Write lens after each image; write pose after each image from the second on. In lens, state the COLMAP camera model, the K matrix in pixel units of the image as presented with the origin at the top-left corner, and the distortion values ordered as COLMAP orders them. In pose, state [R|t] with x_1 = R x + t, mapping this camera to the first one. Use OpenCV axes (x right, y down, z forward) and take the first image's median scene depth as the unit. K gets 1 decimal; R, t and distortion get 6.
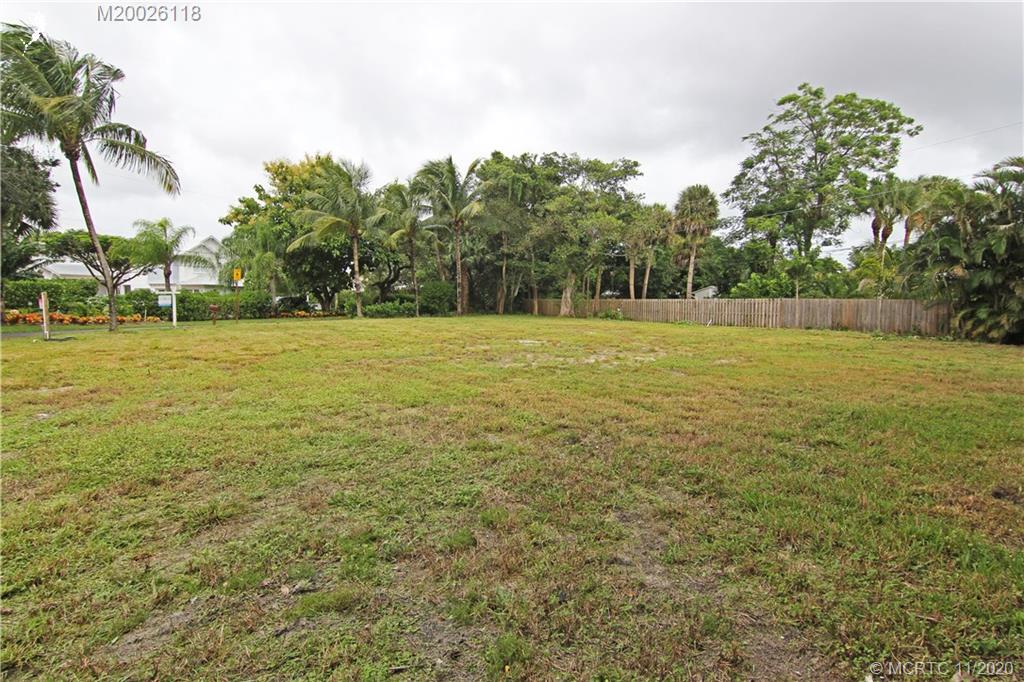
lens RADIAL K [[521.4, 0, 521.5], [0, 521.4, 340.6], [0, 0, 1]] dist [0.008729, -0.011740]
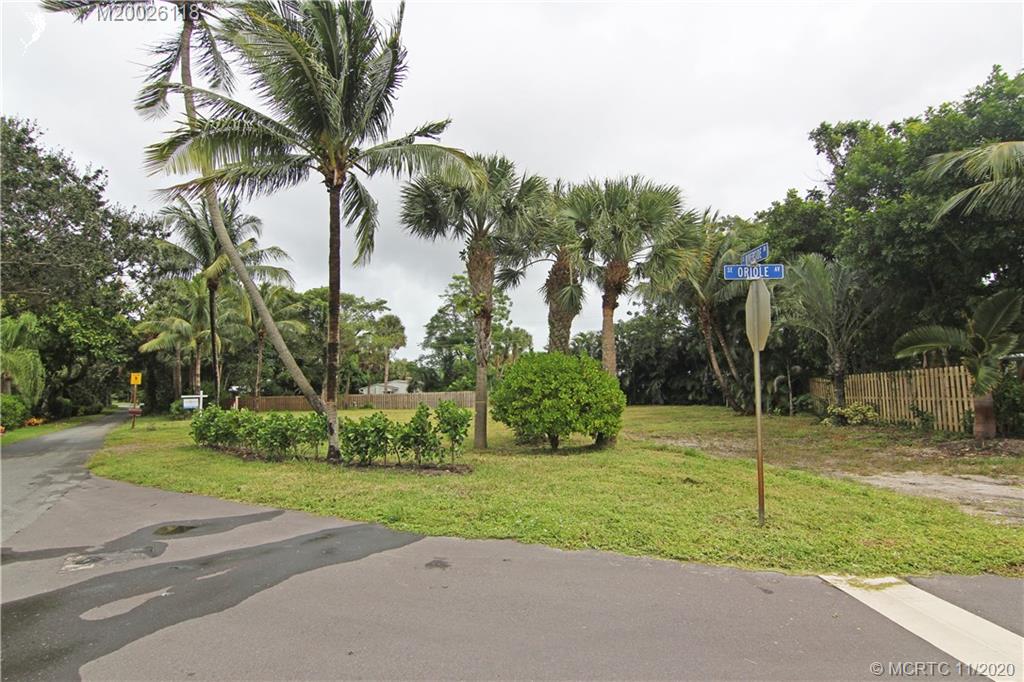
lens RADIAL K [[521.4, 0, 520.9], [0, 521.4, 345.3], [0, 0, 1]] dist [0.008729, -0.011740]
pose [[0.607835, 0.049502, 0.792519, -0.722730], [0.089765, 0.987374, -0.130519, 0.009441], [-0.788973, 0.150474, 0.595717, -0.169633]]
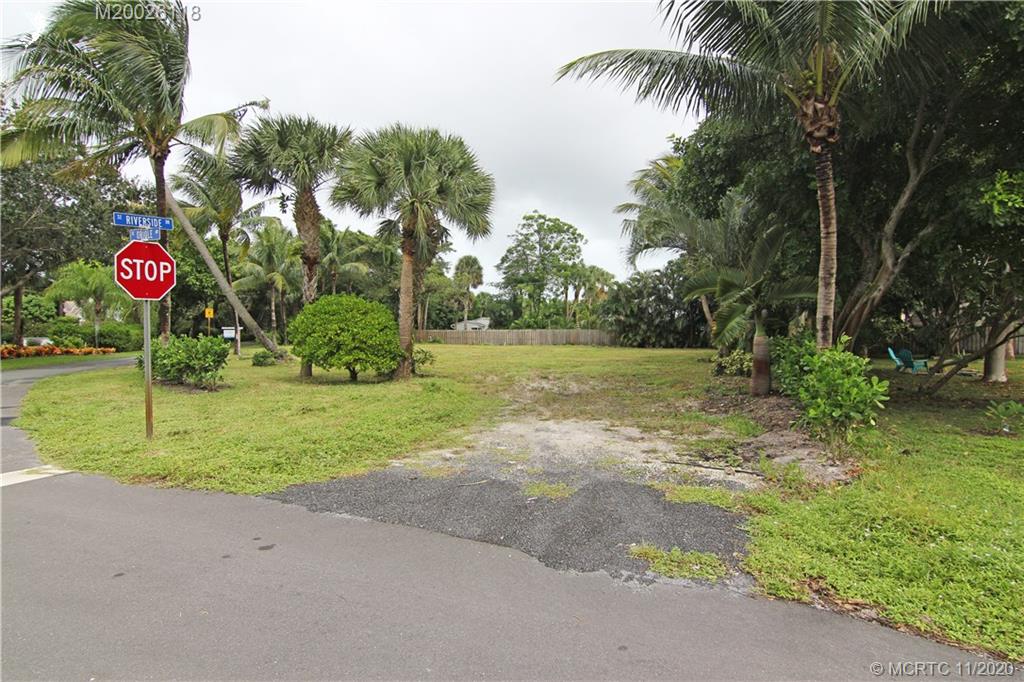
lens RADIAL K [[521.4, 0, 509.7], [0, 521.4, 346.4], [0, 0, 1]] dist [0.008729, -0.011740]
pose [[0.820899, -0.021947, 0.570651, -0.546004], [0.049013, 0.998282, -0.032113, 0.028013], [-0.568966, 0.054331, 0.820565, -0.377581]]
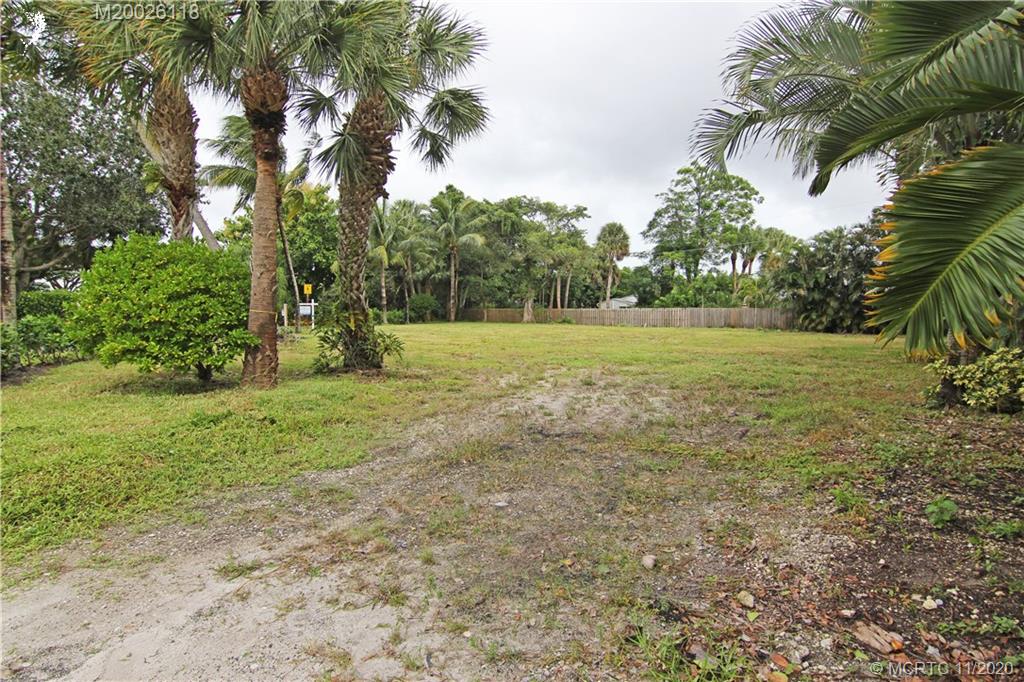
lens RADIAL K [[521.4, 0, 515.4], [0, 521.4, 344.3], [0, 0, 1]] dist [0.008729, -0.011740]
pose [[0.960367, -0.019380, 0.278063, -0.342486], [0.023087, 0.999683, -0.010060, 0.022868], [-0.277780, 0.016081, 0.960510, -0.248003]]
